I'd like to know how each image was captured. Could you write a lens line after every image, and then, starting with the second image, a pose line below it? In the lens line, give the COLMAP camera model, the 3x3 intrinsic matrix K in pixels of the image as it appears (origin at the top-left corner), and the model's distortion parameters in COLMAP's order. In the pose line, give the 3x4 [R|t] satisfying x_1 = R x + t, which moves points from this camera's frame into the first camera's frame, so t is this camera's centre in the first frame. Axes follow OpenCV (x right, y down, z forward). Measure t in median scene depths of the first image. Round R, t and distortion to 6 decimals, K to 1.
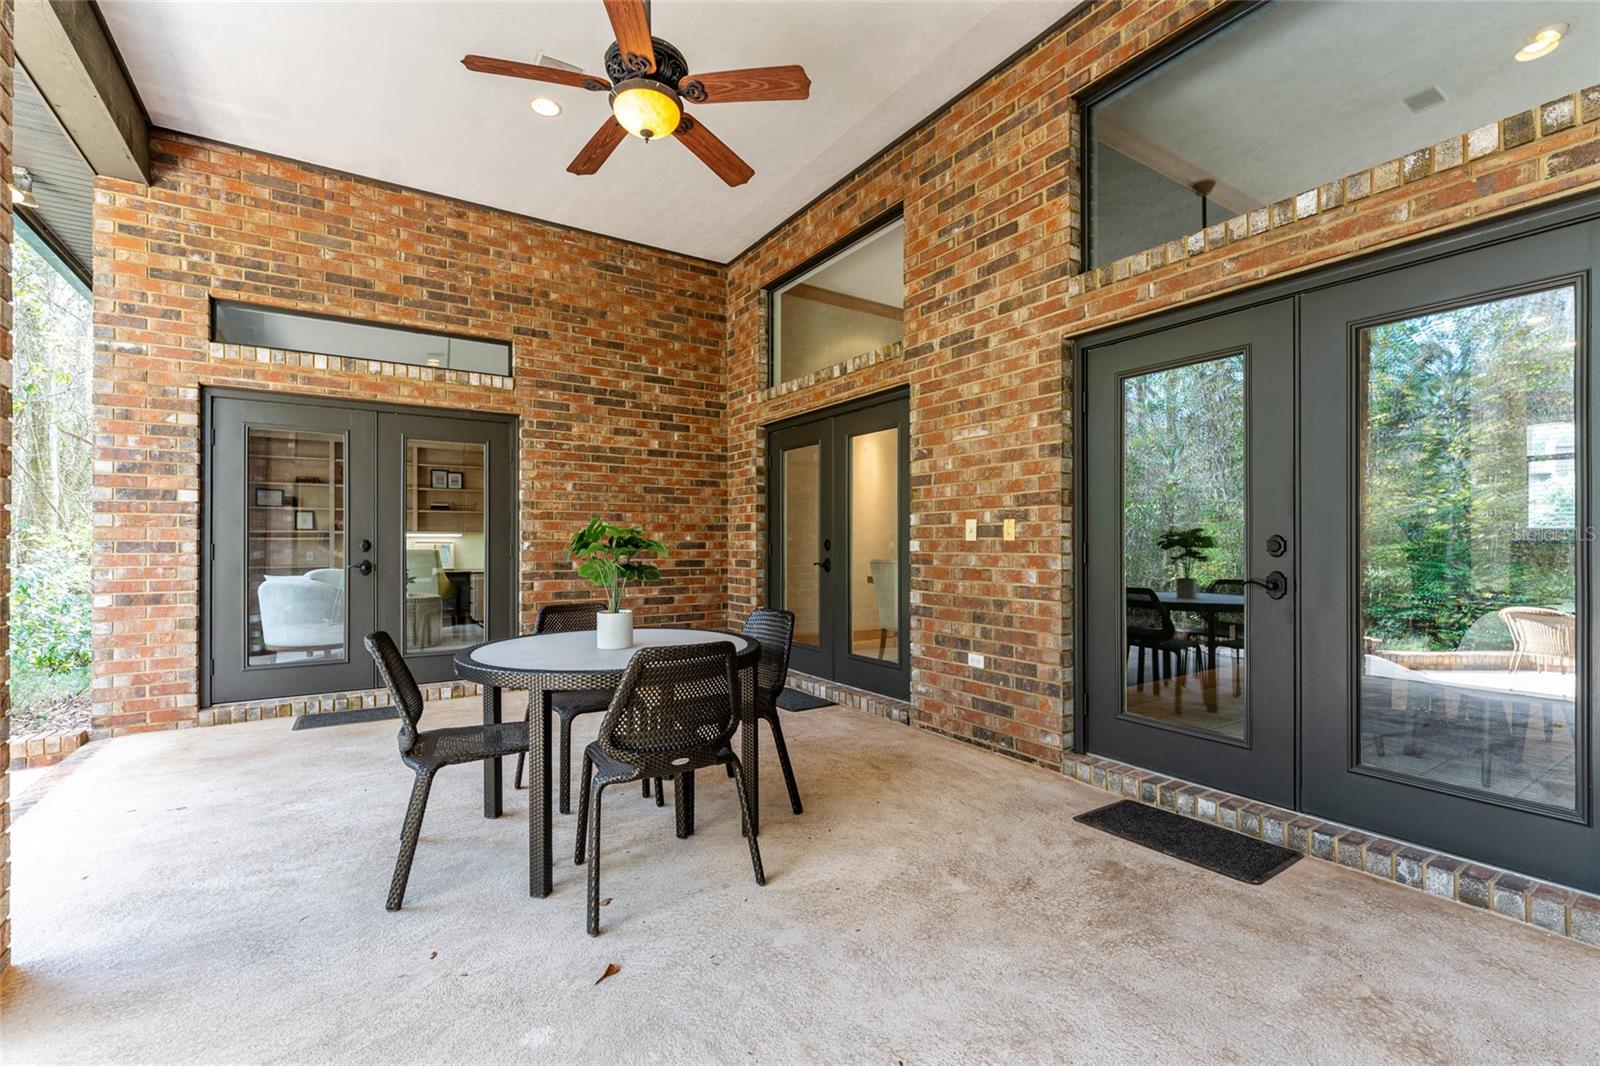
lens RADIAL K [[693.4, 0, 797.6], [0, 693.4, 539.2], [0, 0, 1]] dist [-0.000996, 0.000456]
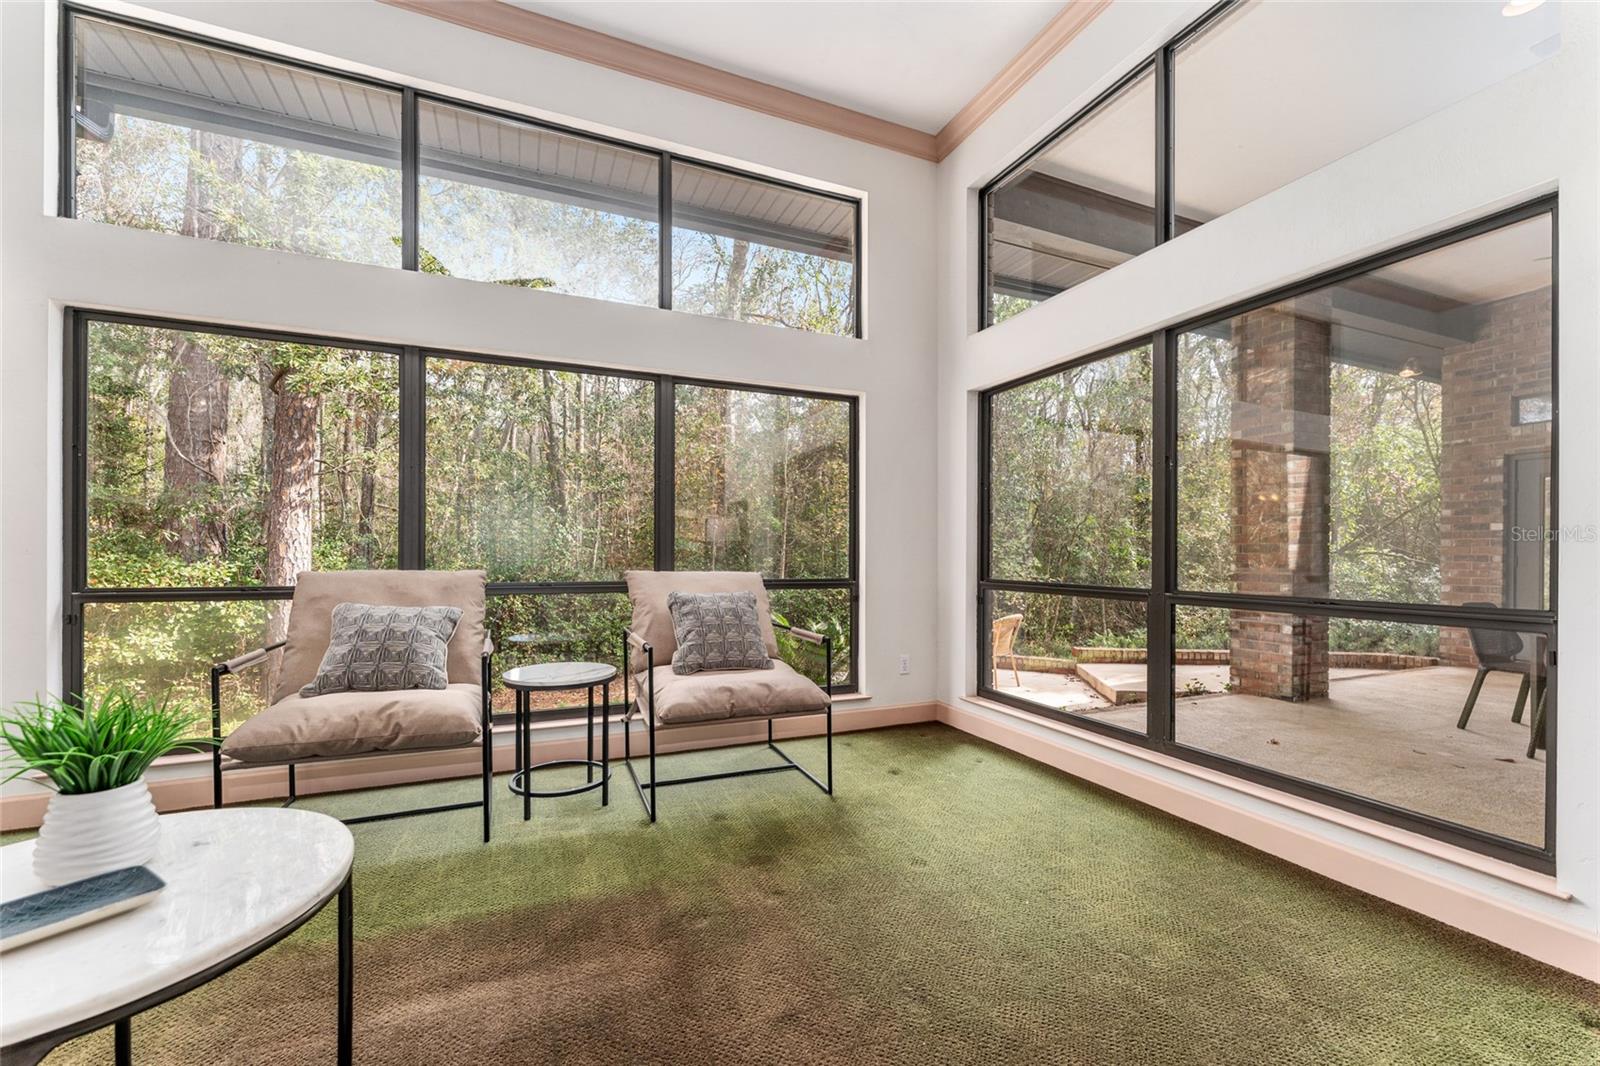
lens RADIAL K [[650.9, 0, 781.1], [0, 650.9, 556.6], [0, 0, 1]] dist [-0.000774, -0.000110]
pose [[-0.186315, 0.001876, -0.982488, 0.922866], [0.003573, 0.999993, 0.001232, -0.000507], [0.982484, -0.003281, -0.186320, -0.353043]]
